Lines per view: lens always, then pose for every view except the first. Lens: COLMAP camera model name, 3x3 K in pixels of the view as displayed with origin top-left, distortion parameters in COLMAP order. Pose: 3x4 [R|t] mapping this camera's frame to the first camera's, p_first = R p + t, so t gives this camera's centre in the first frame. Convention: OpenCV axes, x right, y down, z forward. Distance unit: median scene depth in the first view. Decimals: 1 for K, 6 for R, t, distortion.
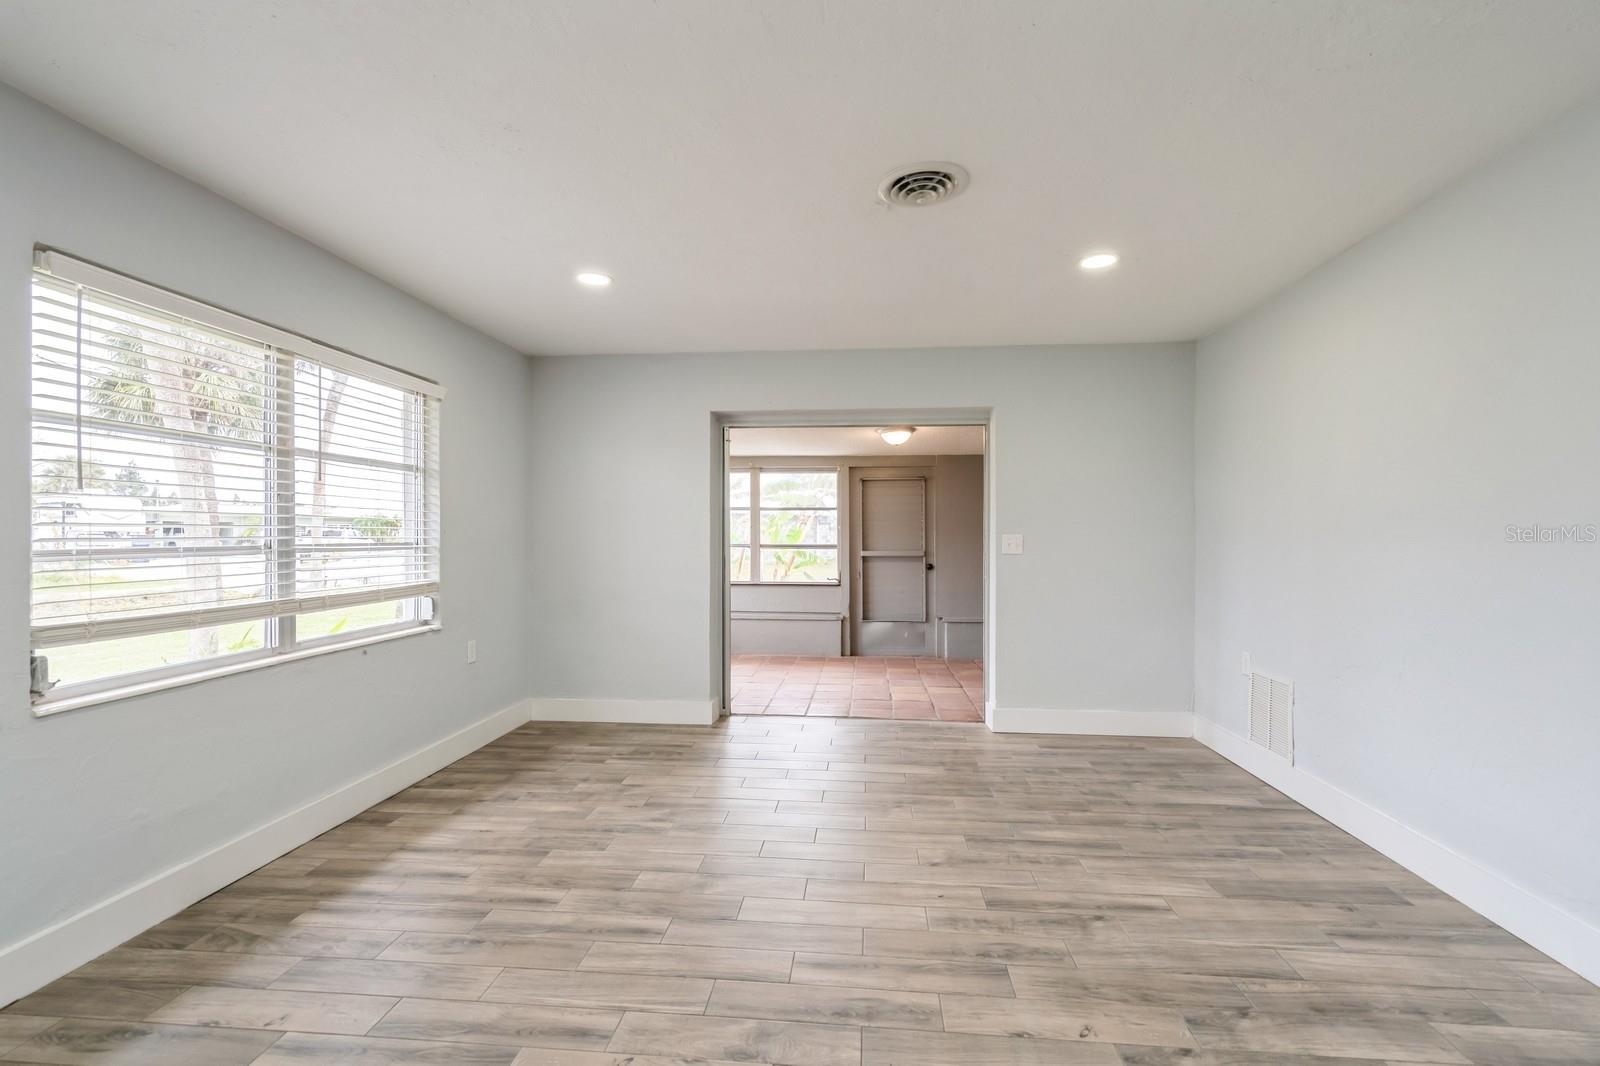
lens RADIAL K [[724.6, 0, 800.6], [0, 724.6, 534.7], [0, 0, 1]] dist [-0.004532, 0.001570]
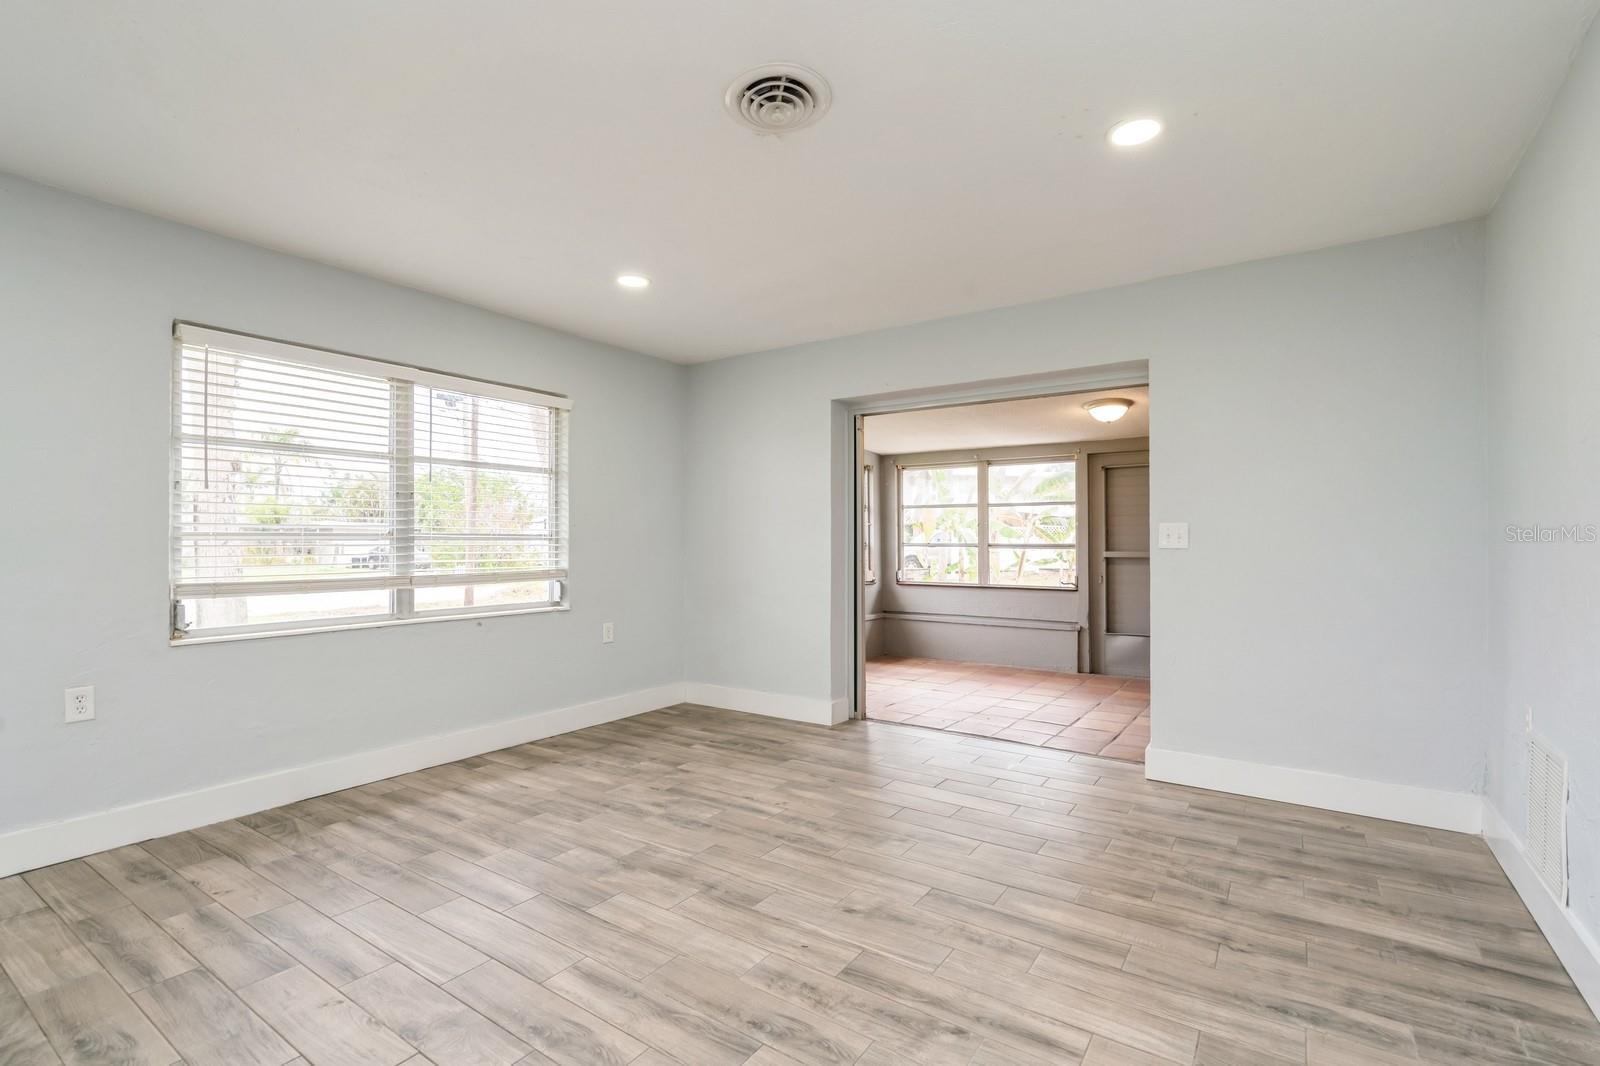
lens RADIAL K [[724.6, 0, 809.7], [0, 724.6, 534.7], [0, 0, 1]] dist [-0.004532, 0.001570]
pose [[0.875916, -0.006786, -0.482417, 0.612270], [0.001327, 0.999931, -0.011657, 0.039040], [0.482462, 0.009571, 0.875864, 0.278850]]
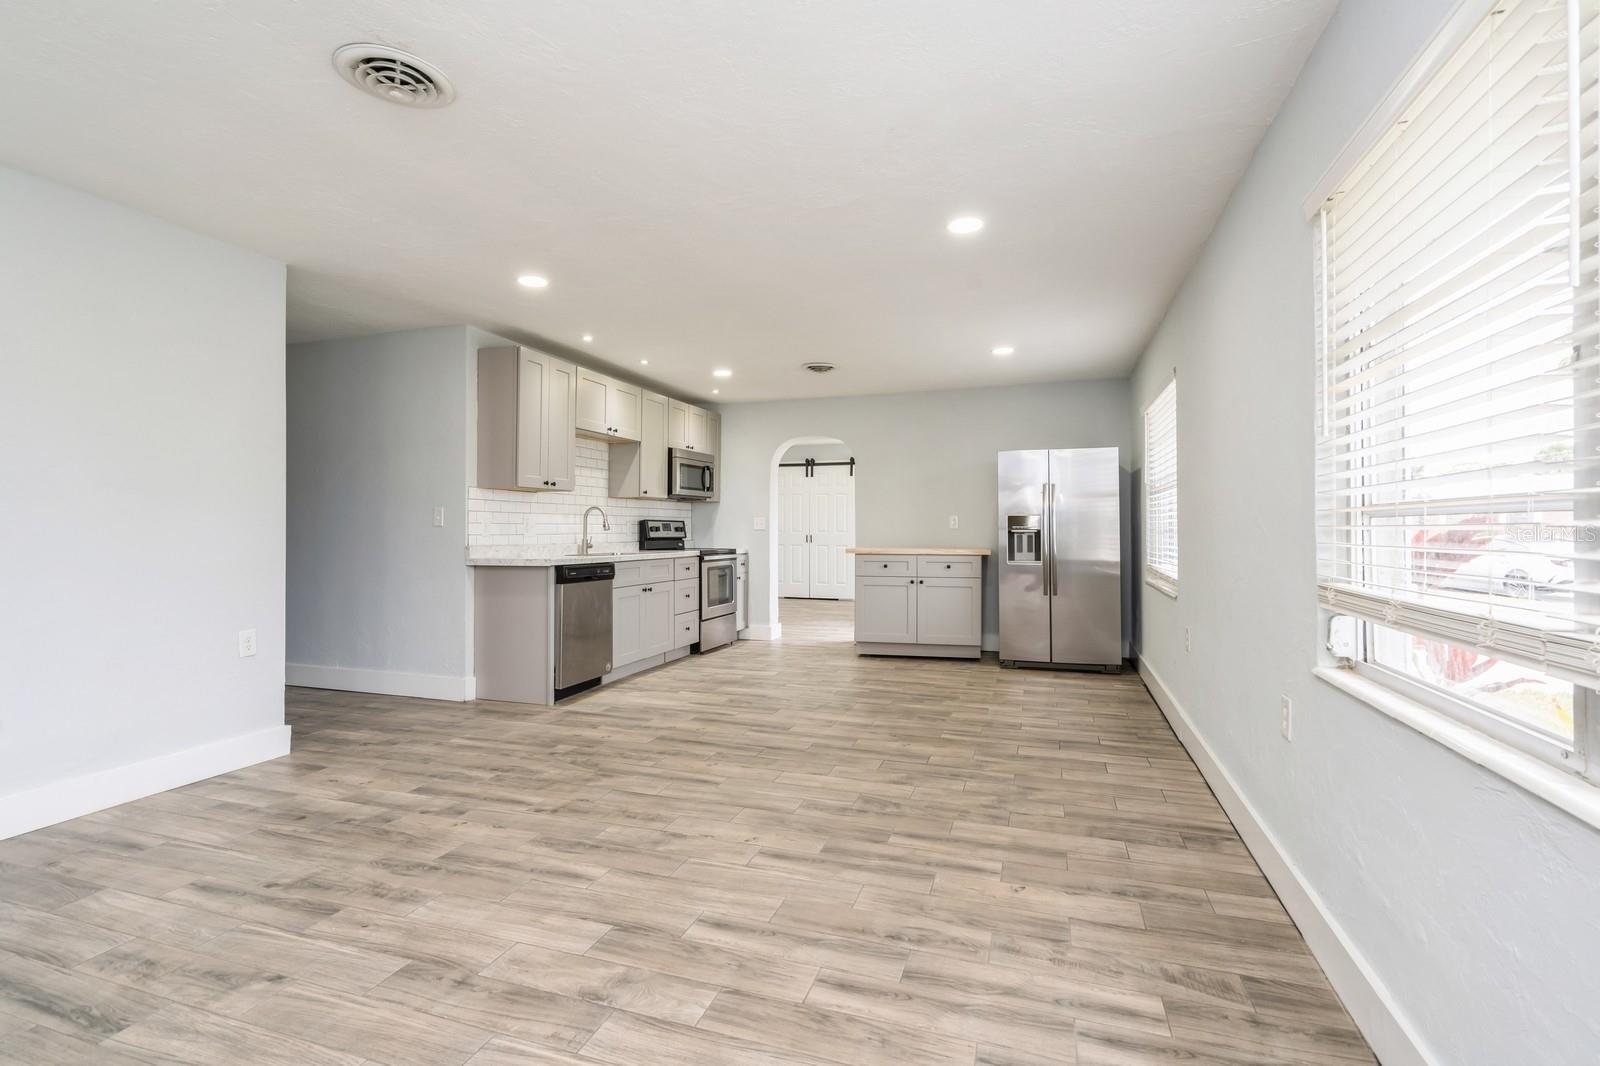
lens RADIAL K [[724.6, 0, 794.7], [0, 724.6, 525.8], [0, 0, 1]] dist [-0.004532, 0.001570]
pose [[-0.970659, -0.001406, 0.240458, -0.488223], [-0.001620, 0.999998, -0.000691, 0.043671], [-0.240456, -0.001061, -0.970659, 1.714069]]
